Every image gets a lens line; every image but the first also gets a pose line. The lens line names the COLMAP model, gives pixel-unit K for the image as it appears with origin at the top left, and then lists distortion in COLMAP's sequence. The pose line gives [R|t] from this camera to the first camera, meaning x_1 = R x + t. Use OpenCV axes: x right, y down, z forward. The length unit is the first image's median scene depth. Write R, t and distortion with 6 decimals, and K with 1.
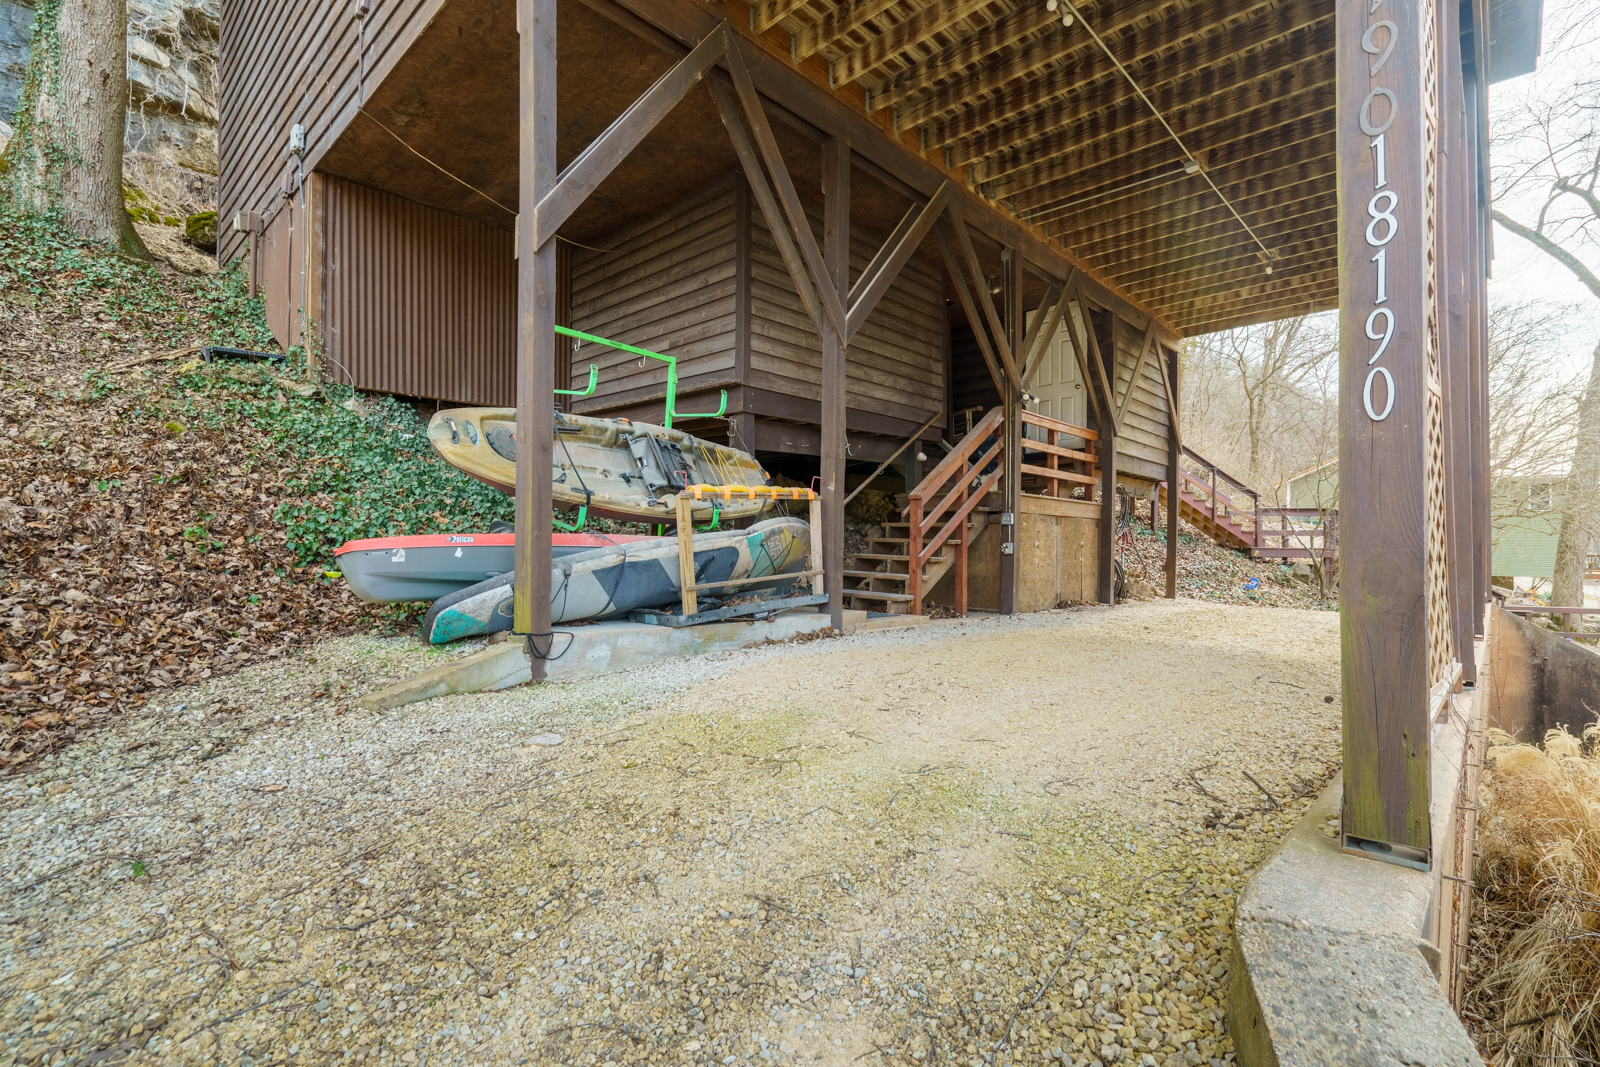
lens RADIAL K [[735.8, 0, 801.1], [0, 735.8, 540.8], [0, 0, 1]] dist [-0.008296, -0.000980]
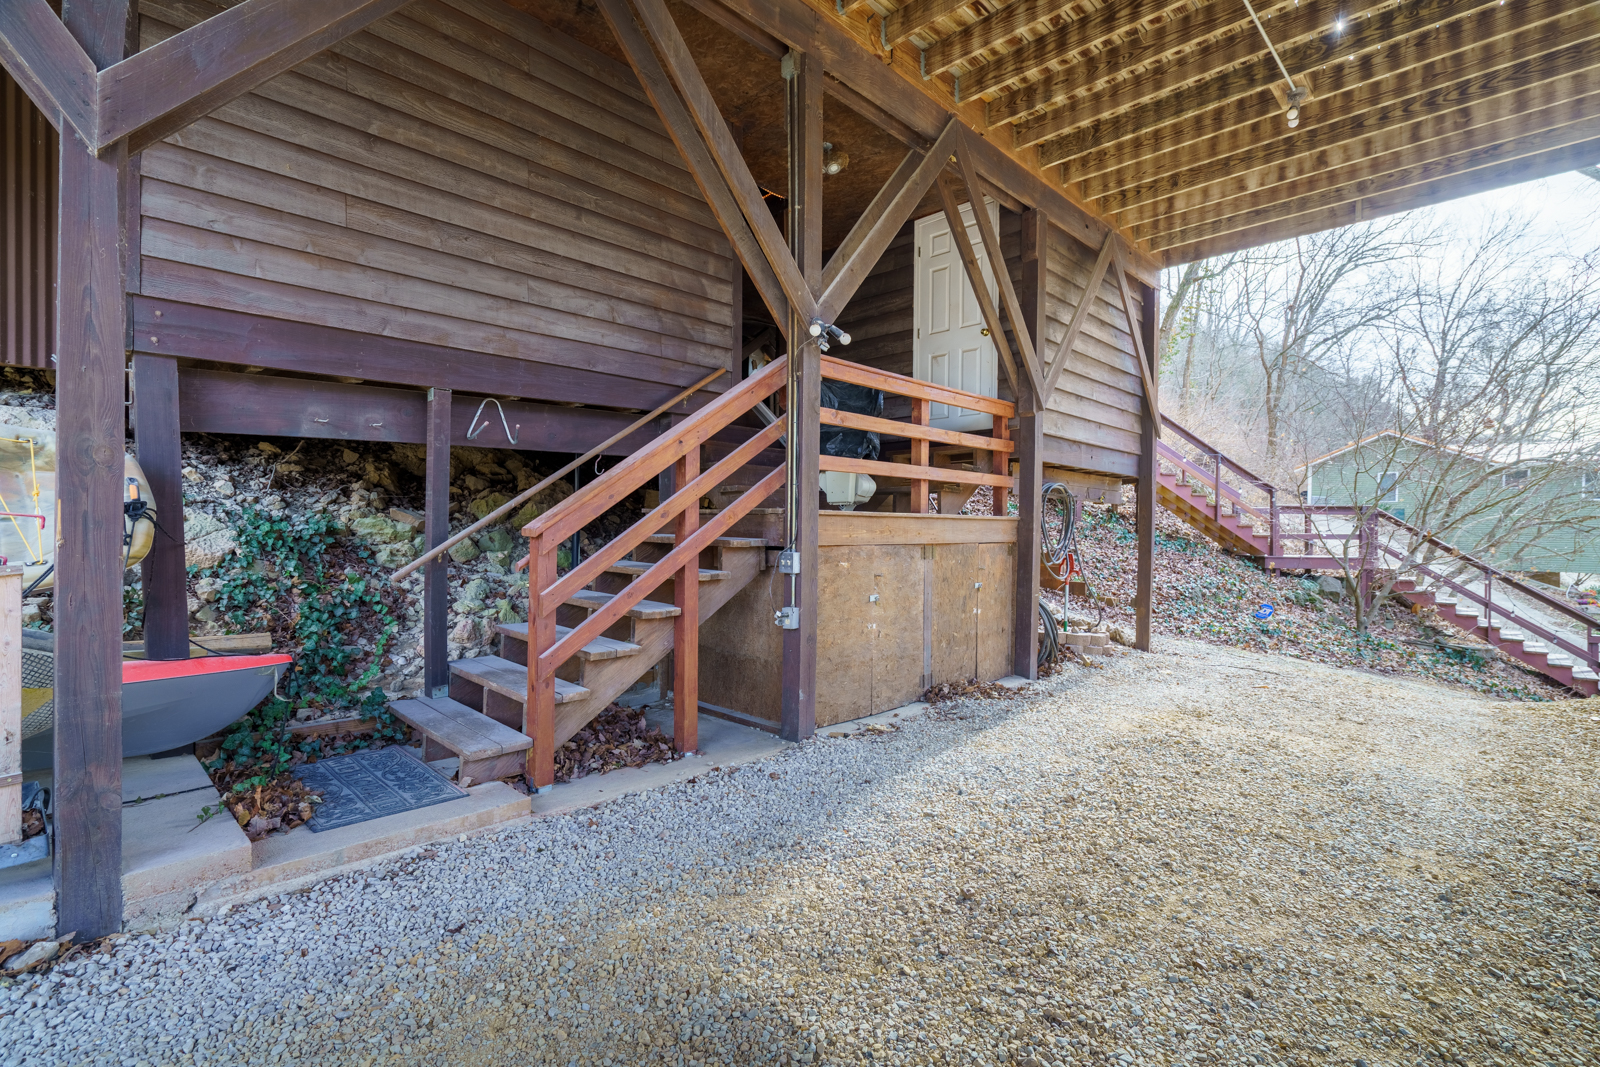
lens RADIAL K [[735.8, 0, 798.1], [0, 735.8, 530.6], [0, 0, 1]] dist [-0.008296, -0.000980]
pose [[0.999783, 0.002493, -0.020665, 0.227740], [-0.002257, 0.999932, 0.011421, -0.045079], [0.020693, -0.011372, 0.999721, 0.358966]]
